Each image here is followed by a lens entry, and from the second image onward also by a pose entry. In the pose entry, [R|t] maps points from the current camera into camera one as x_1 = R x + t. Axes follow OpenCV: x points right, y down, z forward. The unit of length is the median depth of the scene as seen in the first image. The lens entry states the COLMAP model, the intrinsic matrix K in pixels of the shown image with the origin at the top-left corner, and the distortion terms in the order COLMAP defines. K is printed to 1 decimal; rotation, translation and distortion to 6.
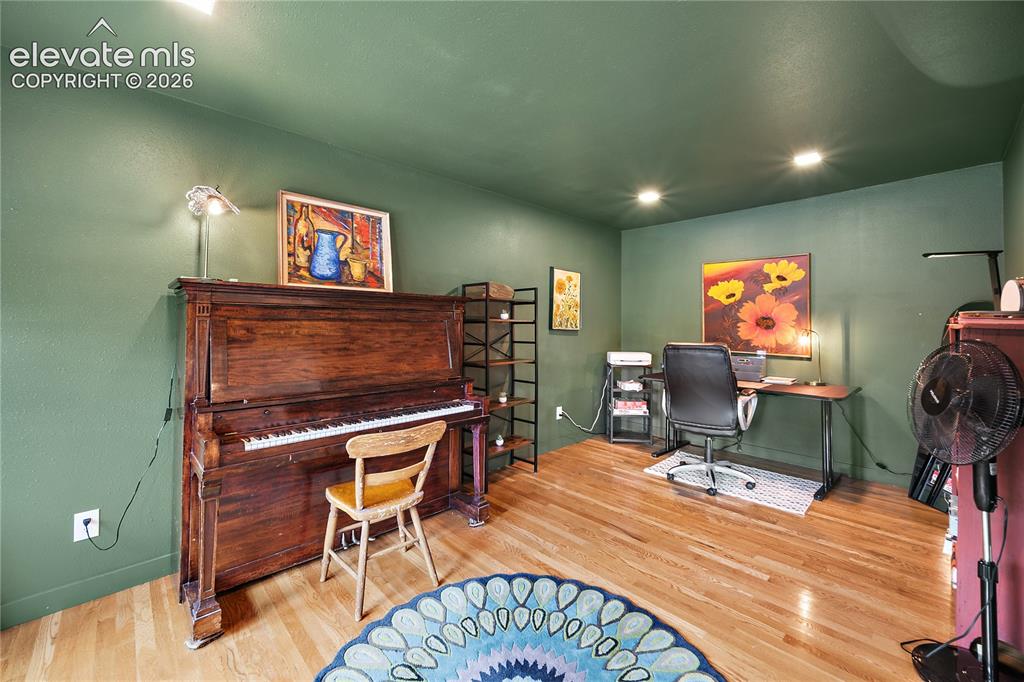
lens RADIAL K [[411.8, 0, 508.3], [0, 411.8, 316.3], [0, 0, 1]] dist [0.000918, -0.000026]
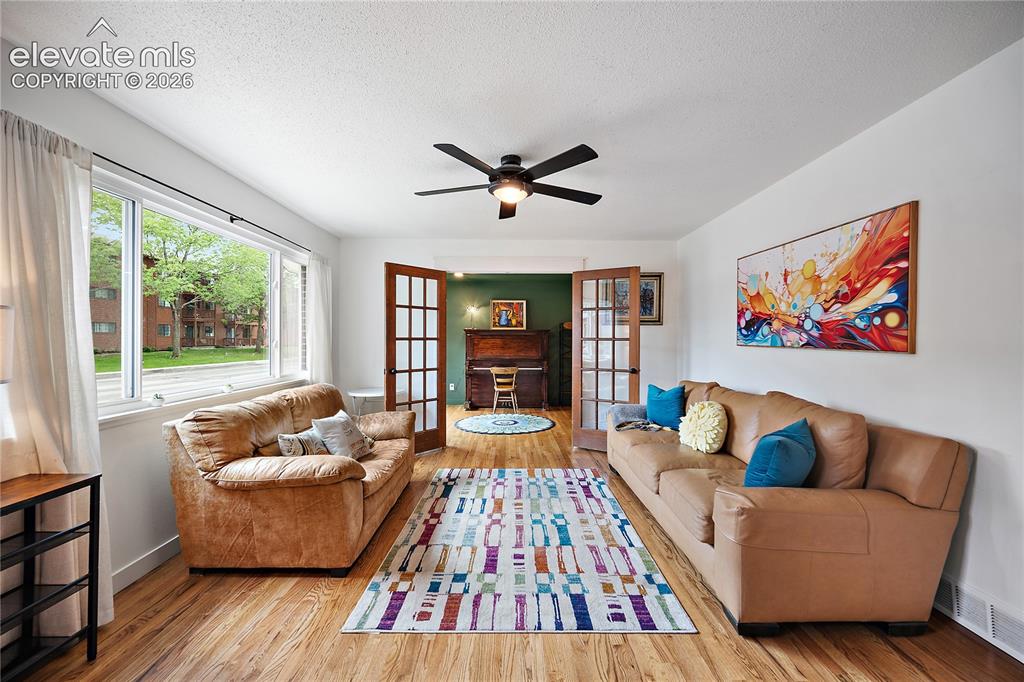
lens RADIAL K [[403.8, 0, 513.7], [0, 403.8, 339.8], [0, 0, 1]] dist [-0.003398, 0.000872]
pose [[0.736193, -0.005605, -0.676748, 1.736443], [0.018801, 0.999749, 0.012173, -0.019257], [0.676510, -0.021686, 0.736114, -1.246431]]
